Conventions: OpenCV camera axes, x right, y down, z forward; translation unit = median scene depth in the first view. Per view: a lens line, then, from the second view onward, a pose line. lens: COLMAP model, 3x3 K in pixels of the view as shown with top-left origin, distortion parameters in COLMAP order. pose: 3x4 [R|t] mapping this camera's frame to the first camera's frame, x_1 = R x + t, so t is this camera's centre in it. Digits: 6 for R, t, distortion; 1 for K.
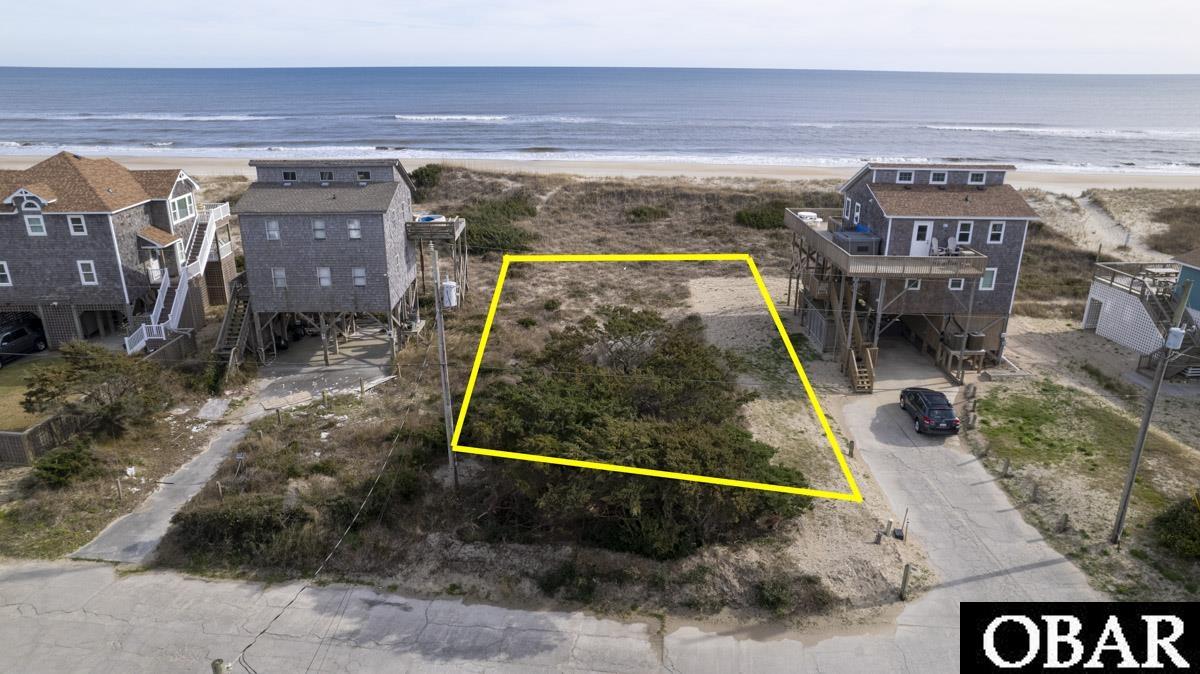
lens RADIAL K [[764.5, 0, 593.8], [0, 764.5, 345.4], [0, 0, 1]] dist [-0.069425, 0.055771]
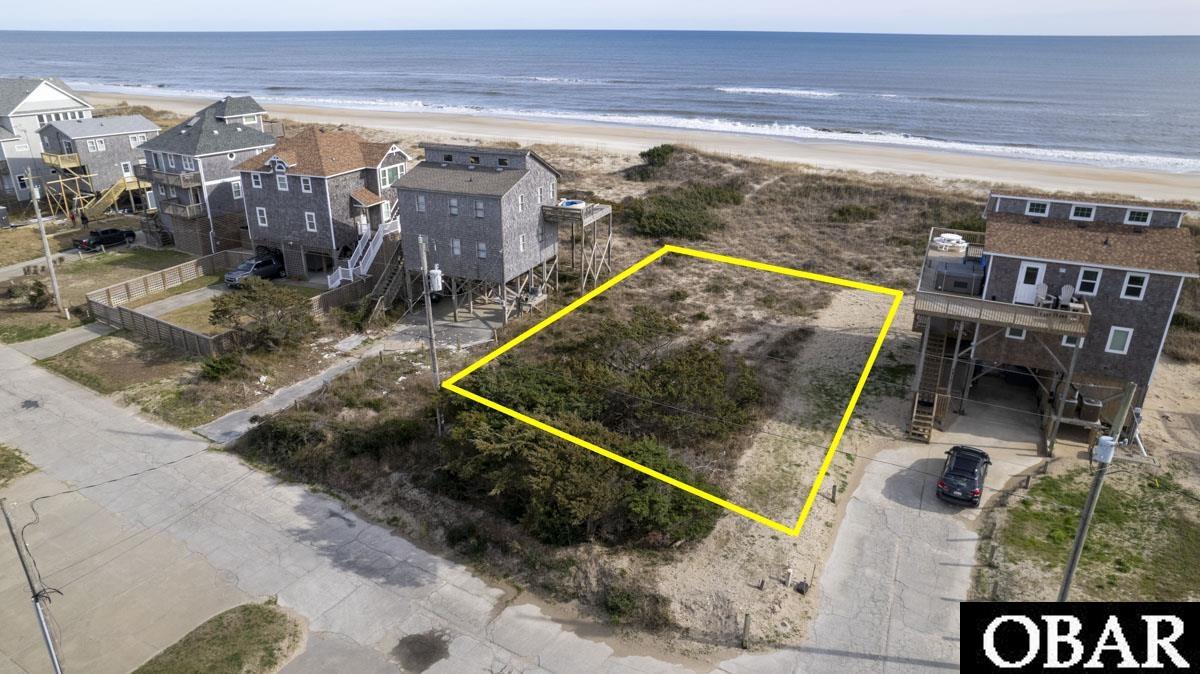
lens RADIAL K [[764.5, 0, 596.3], [0, 764.5, 342.2], [0, 0, 1]] dist [-0.069425, 0.055771]
pose [[0.902586, 0.163060, -0.398434, 0.349246], [-0.147991, 0.986612, 0.068524, -0.060230], [0.404274, -0.002884, 0.914633, 0.008711]]
